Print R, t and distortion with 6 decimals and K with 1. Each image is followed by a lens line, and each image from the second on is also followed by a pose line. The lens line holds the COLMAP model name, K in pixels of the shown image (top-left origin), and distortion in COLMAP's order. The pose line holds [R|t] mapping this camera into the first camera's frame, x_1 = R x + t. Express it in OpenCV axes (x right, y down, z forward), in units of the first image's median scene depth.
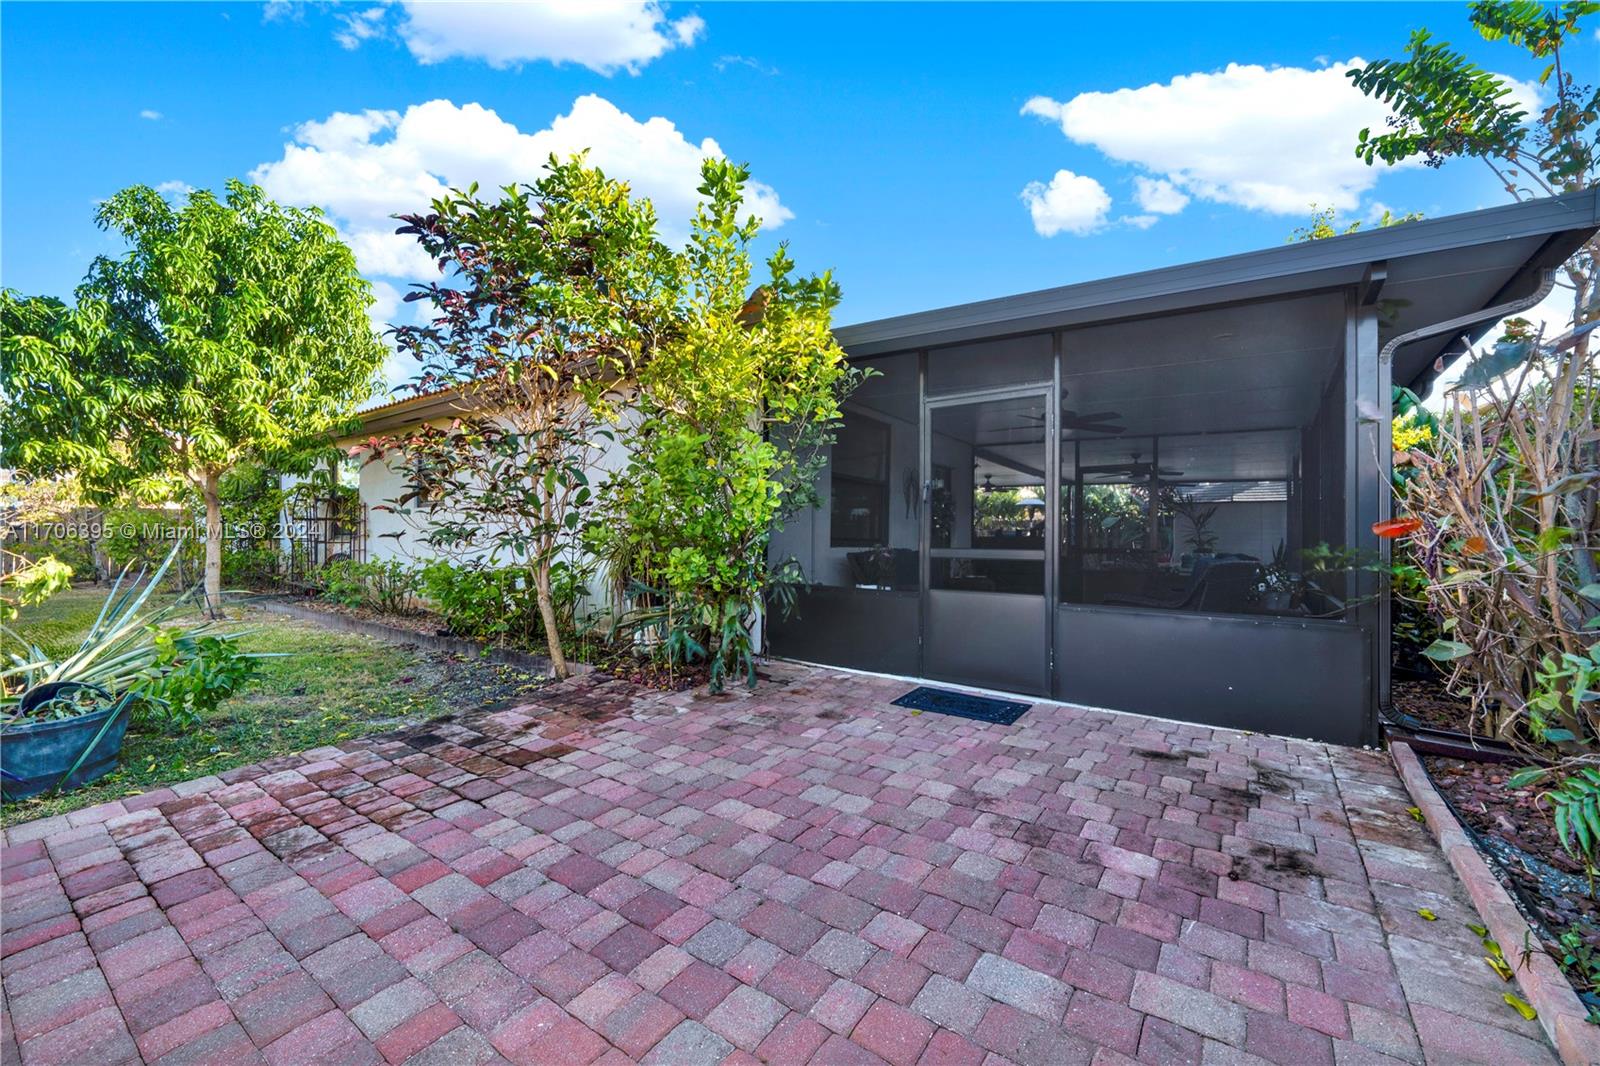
lens RADIAL K [[666.8, 0, 798.7], [0, 666.8, 530.8], [0, 0, 1]] dist [-0.003247, 0.000103]
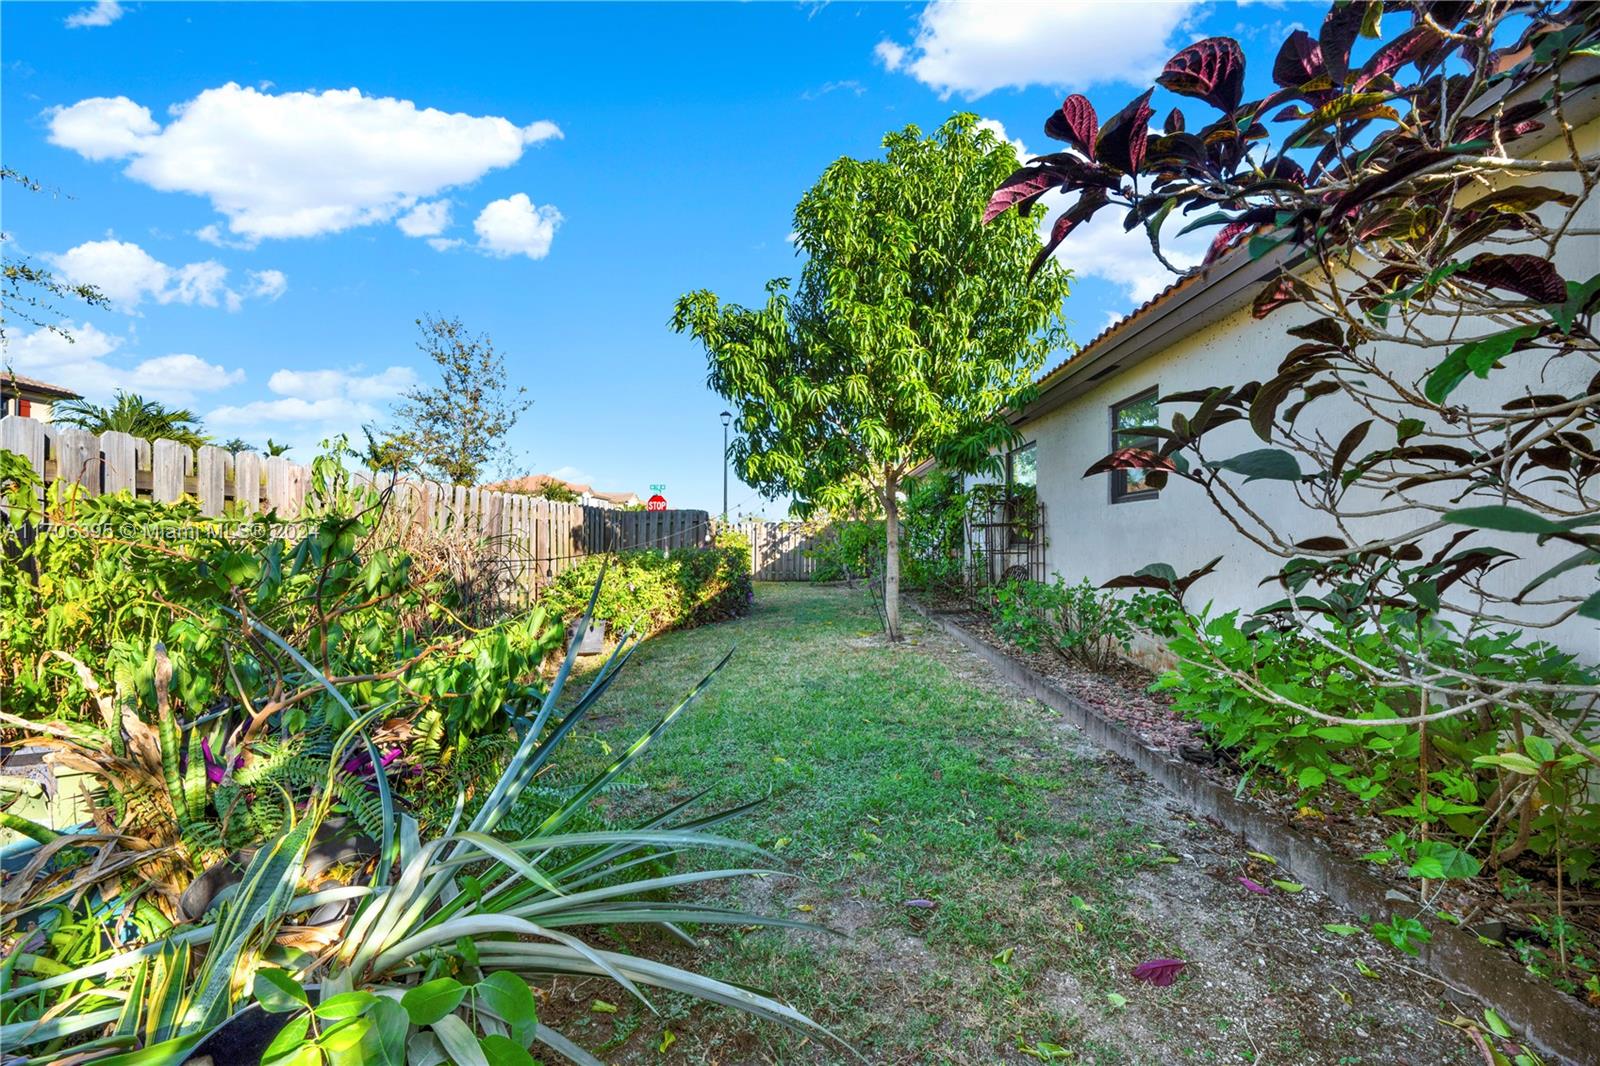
lens RADIAL K [[666.8, 0, 798.7], [0, 666.8, 530.8], [0, 0, 1]] dist [-0.003247, 0.000103]
pose [[0.597903, -0.018184, -0.801362, -0.244272], [0.014481, 0.999825, -0.011883, -0.004903], [0.801438, -0.004500, 0.598061, 0.375119]]
